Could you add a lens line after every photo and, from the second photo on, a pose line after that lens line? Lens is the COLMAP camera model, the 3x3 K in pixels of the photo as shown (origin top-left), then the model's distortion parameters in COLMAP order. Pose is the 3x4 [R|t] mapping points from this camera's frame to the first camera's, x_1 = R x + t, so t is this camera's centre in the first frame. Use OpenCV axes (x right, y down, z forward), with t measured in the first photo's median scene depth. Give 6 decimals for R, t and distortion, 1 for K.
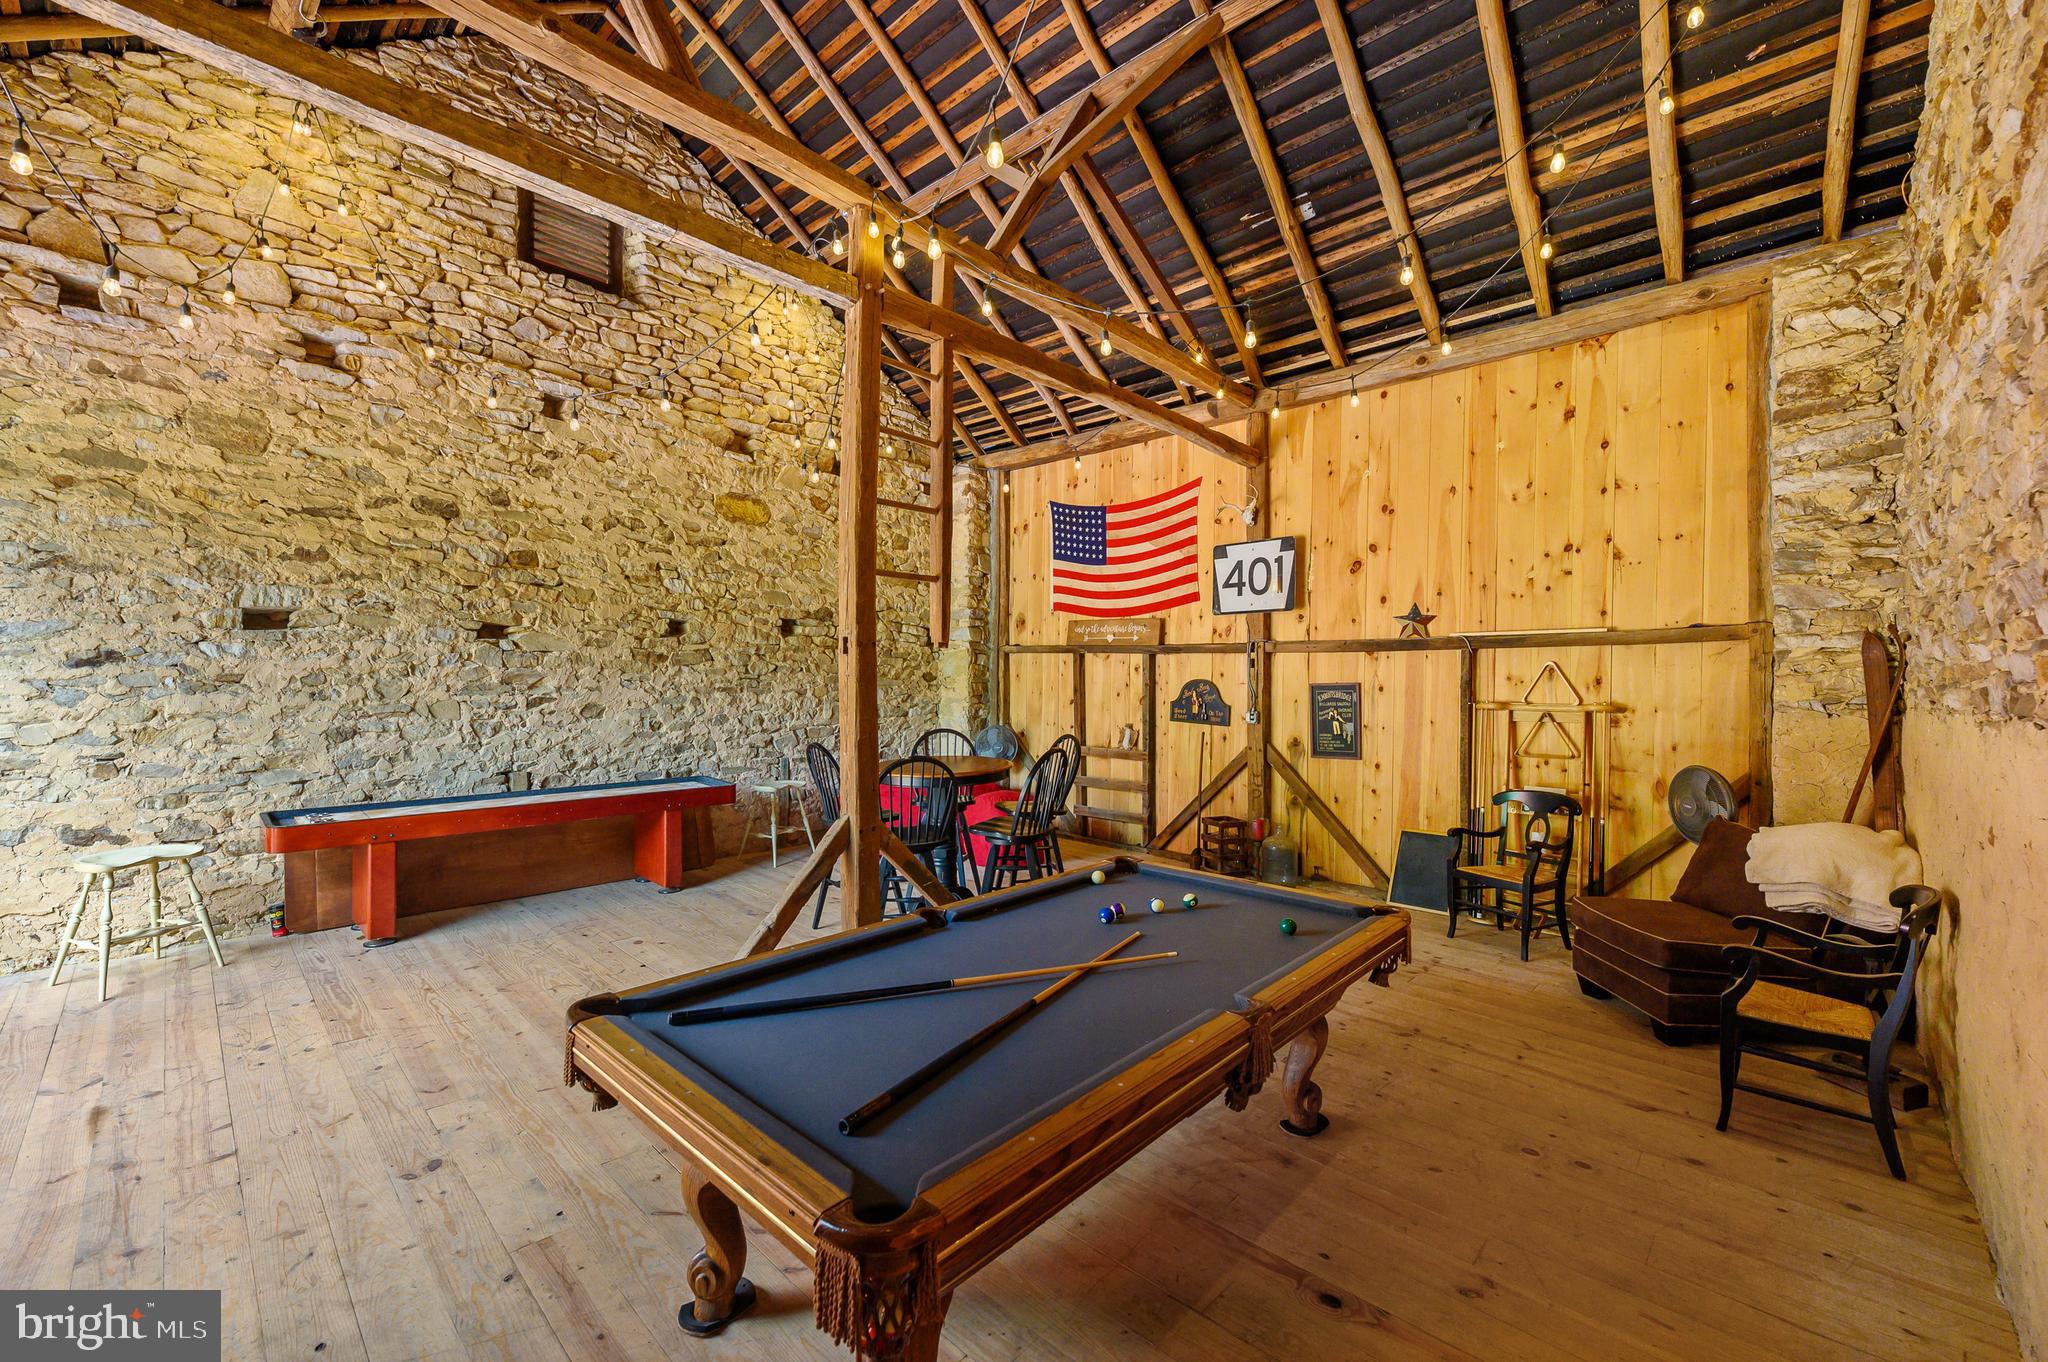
lens RADIAL K [[821.4, 0, 1017.4], [0, 821.4, 669.8], [0, 0, 1]] dist [0.000324, -0.000649]
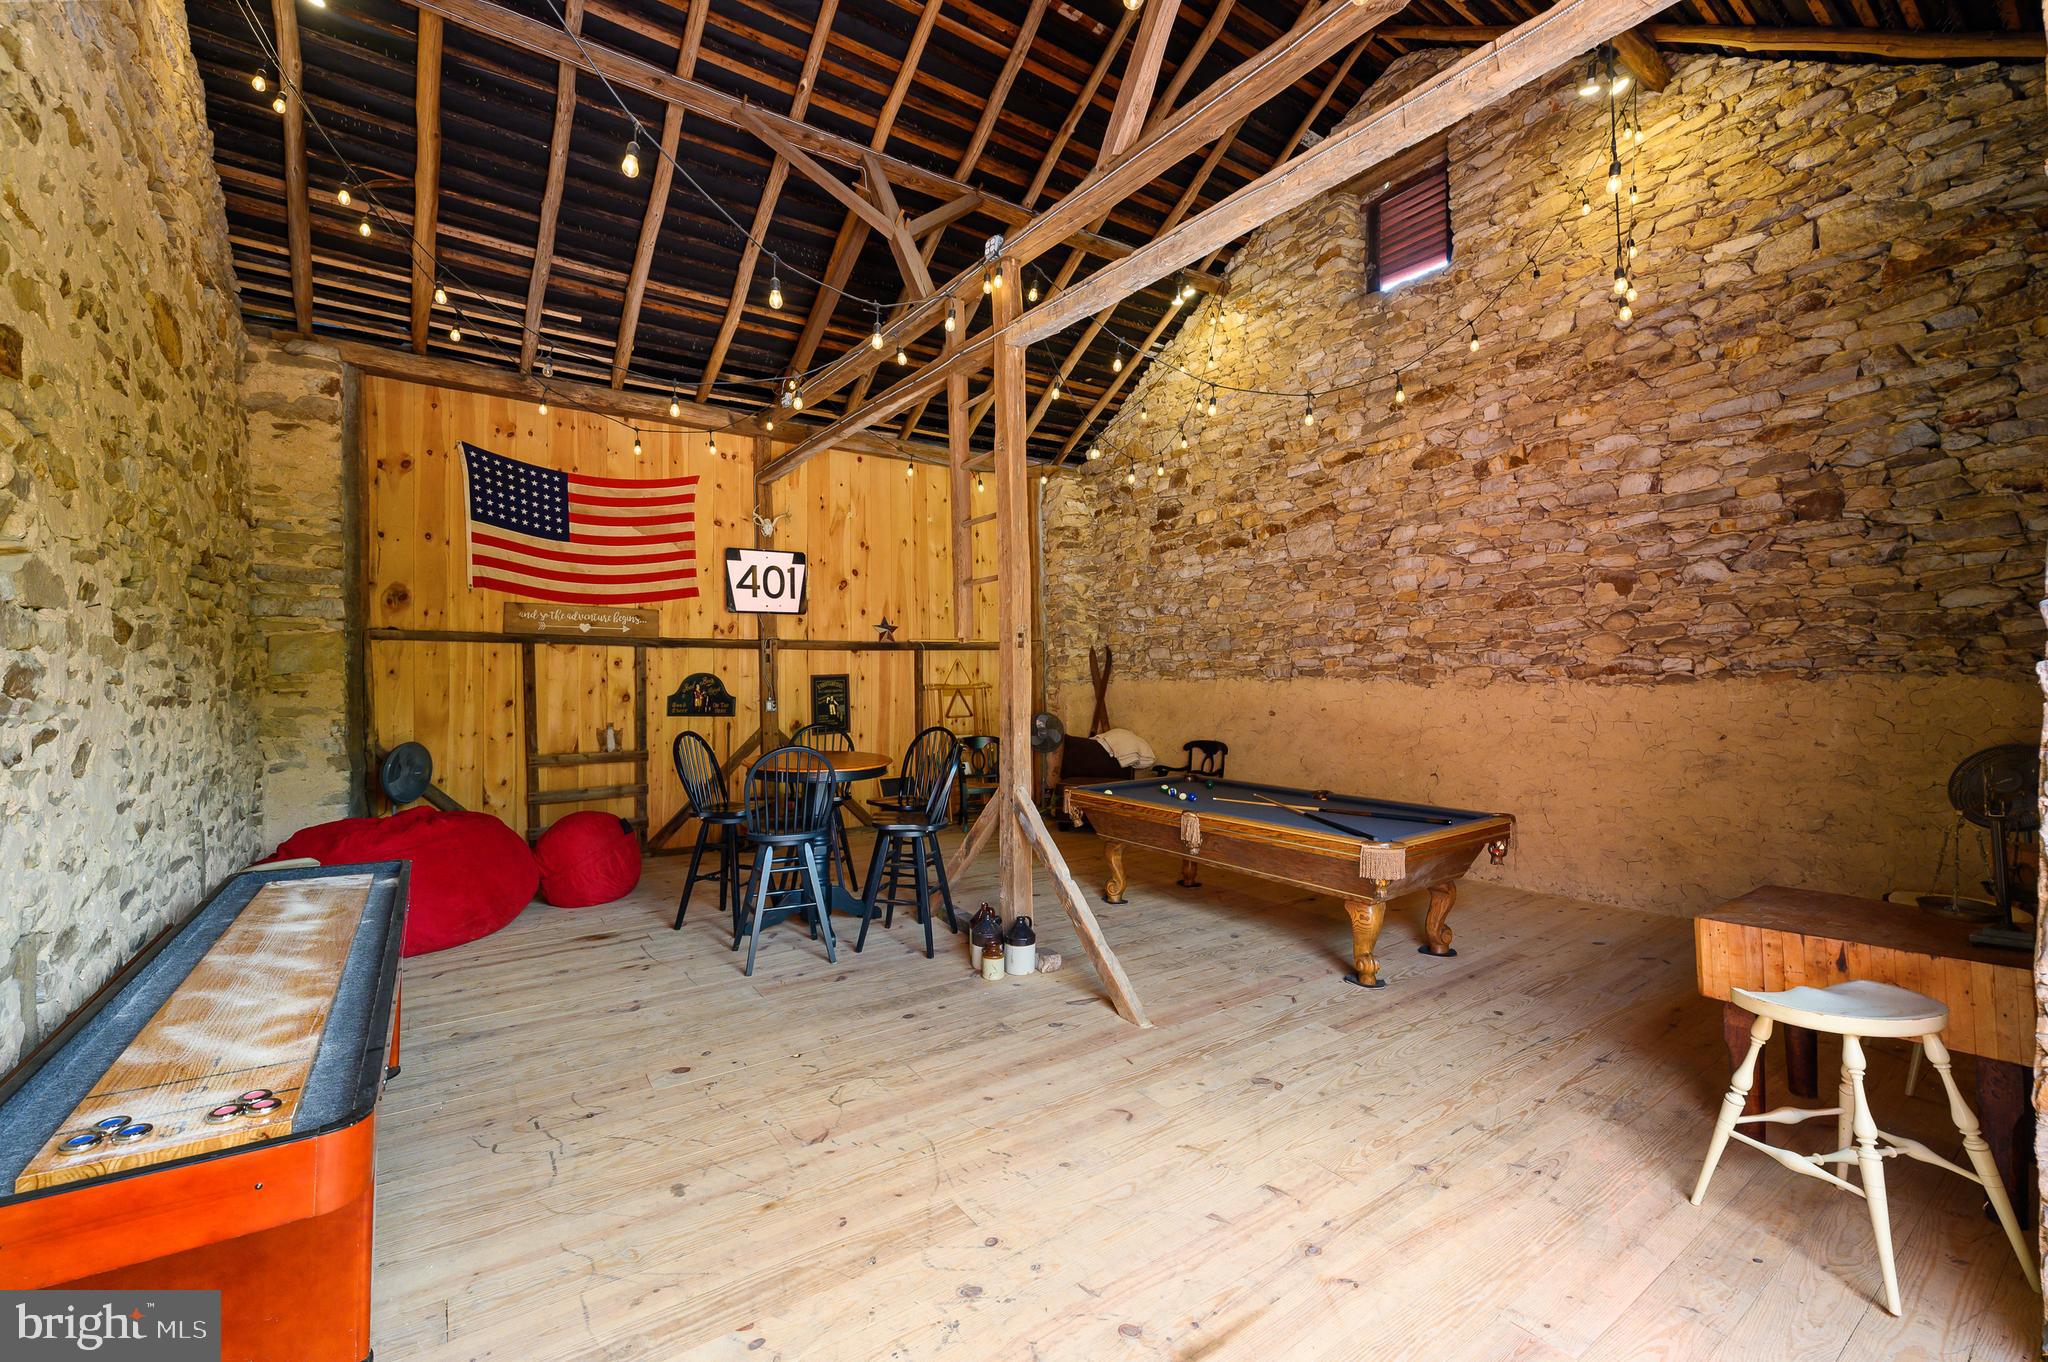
lens RADIAL K [[821.4, 0, 1013.4], [0, 821.4, 682.2], [0, 0, 1]] dist [0.000324, -0.000649]
pose [[0.216335, -0.019281, 0.976129, -0.722546], [0.000602, 0.999807, 0.019615, 0.003045], [-0.976319, -0.003656, 0.216305, 0.410300]]
